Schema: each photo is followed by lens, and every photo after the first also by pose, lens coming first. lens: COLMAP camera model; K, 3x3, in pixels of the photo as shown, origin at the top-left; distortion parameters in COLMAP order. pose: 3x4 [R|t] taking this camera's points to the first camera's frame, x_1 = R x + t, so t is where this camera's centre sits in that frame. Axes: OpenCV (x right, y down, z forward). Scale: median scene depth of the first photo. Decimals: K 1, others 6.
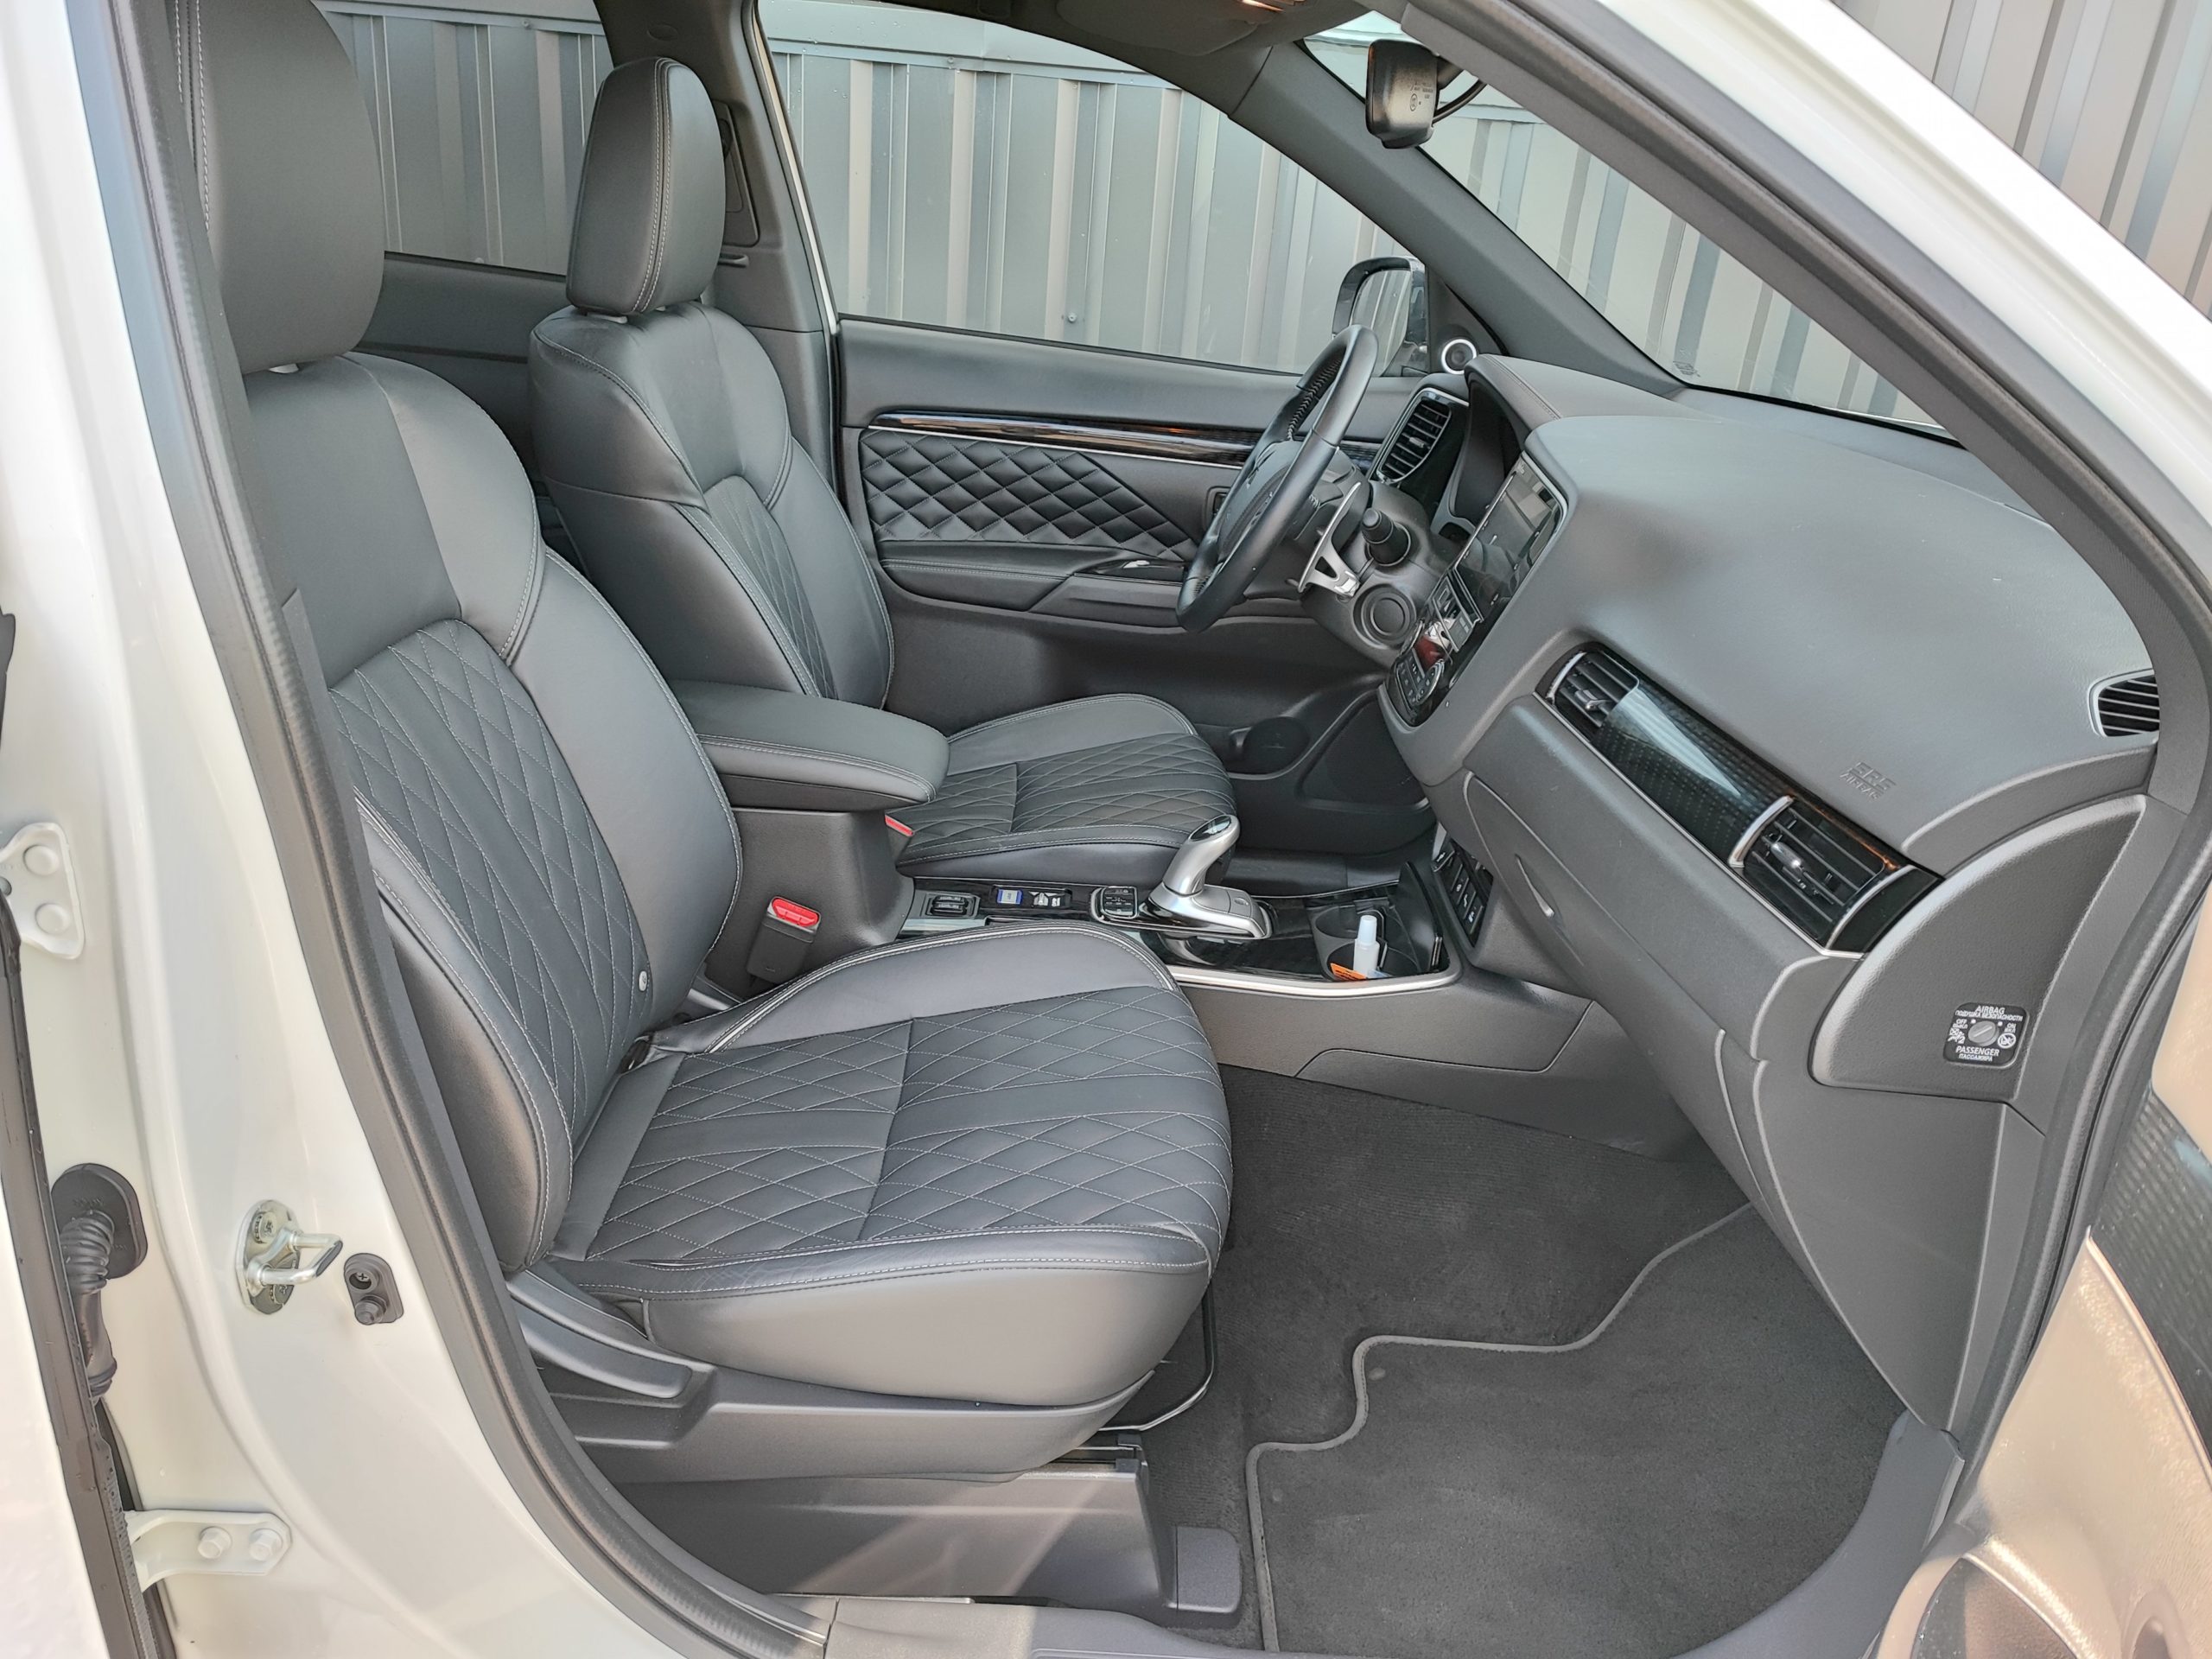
lens RADIAL K [[1637.3, 0, 1106.0], [0, 1637.3, 829.5], [0, 0, 1]] dist [0.072680, -0.000605]
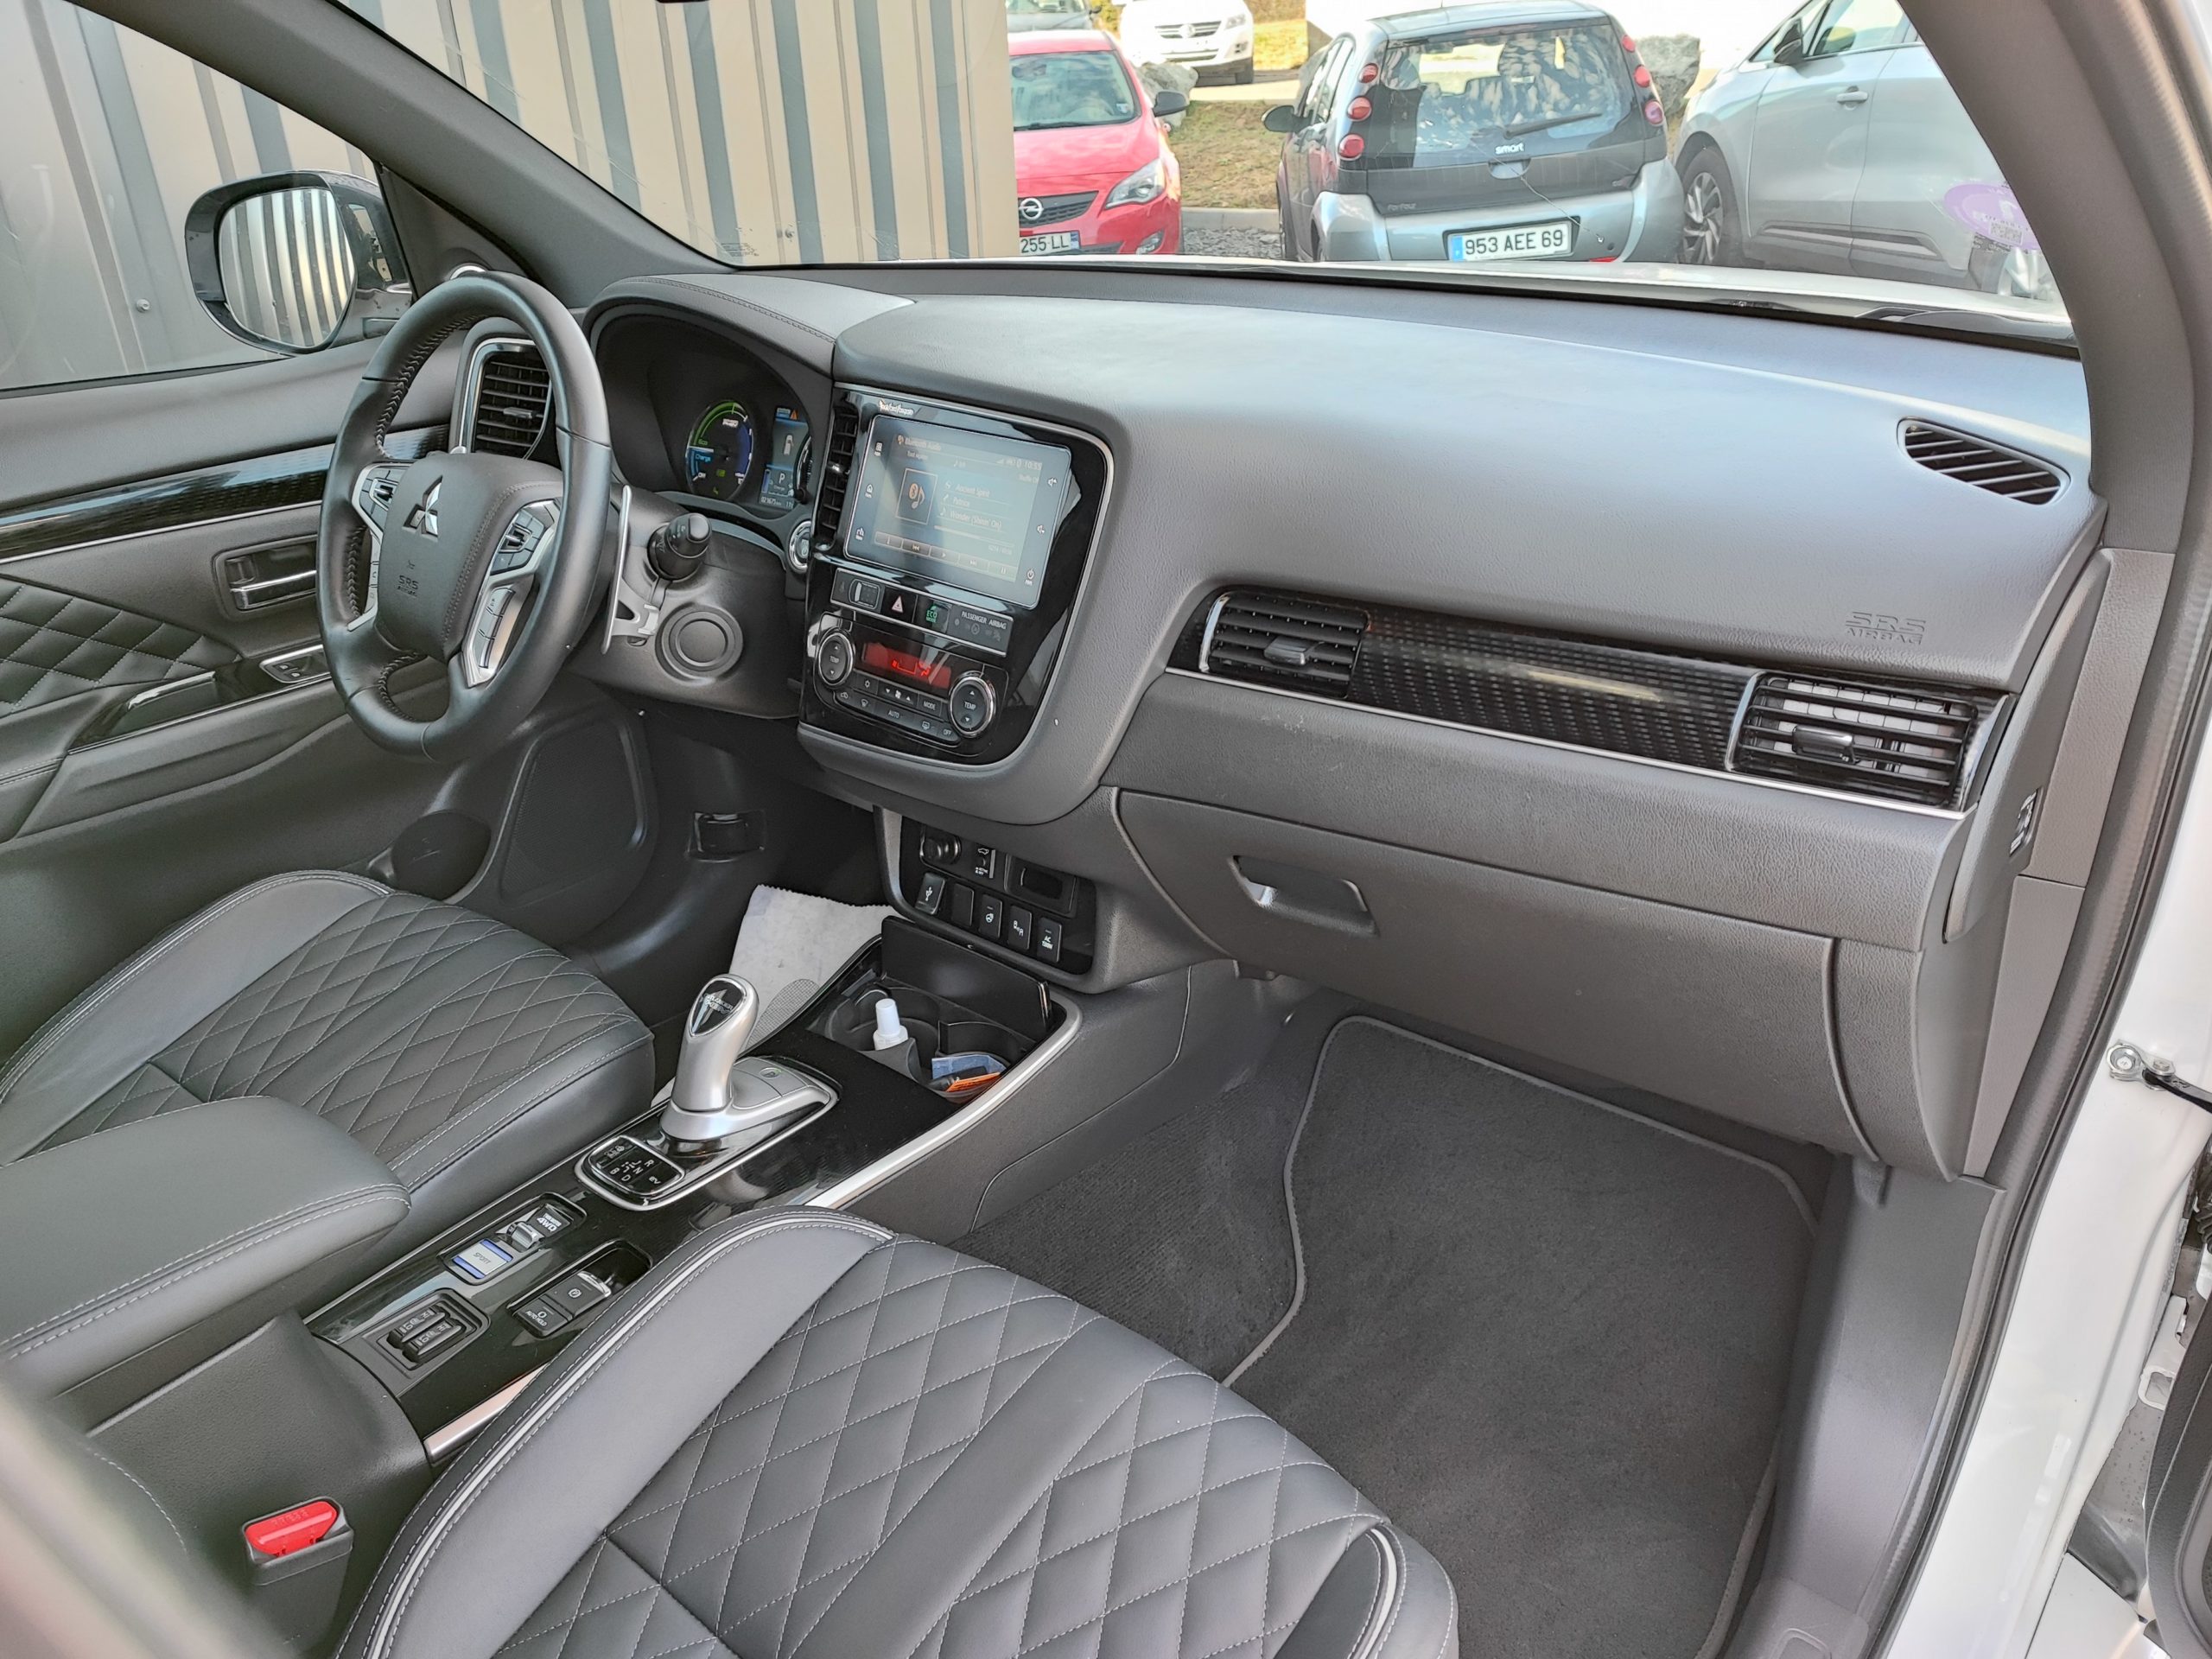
lens RADIAL K [[1637.3, 0, 1106.0], [0, 1637.3, 829.5], [0, 0, 1]] dist [0.072680, -0.000605]
pose [[0.646834, -0.432603, 0.628061, -0.189503], [0.380801, 0.896742, 0.225486, -0.129178], [-0.660755, 0.093315, 0.744779, 0.268448]]
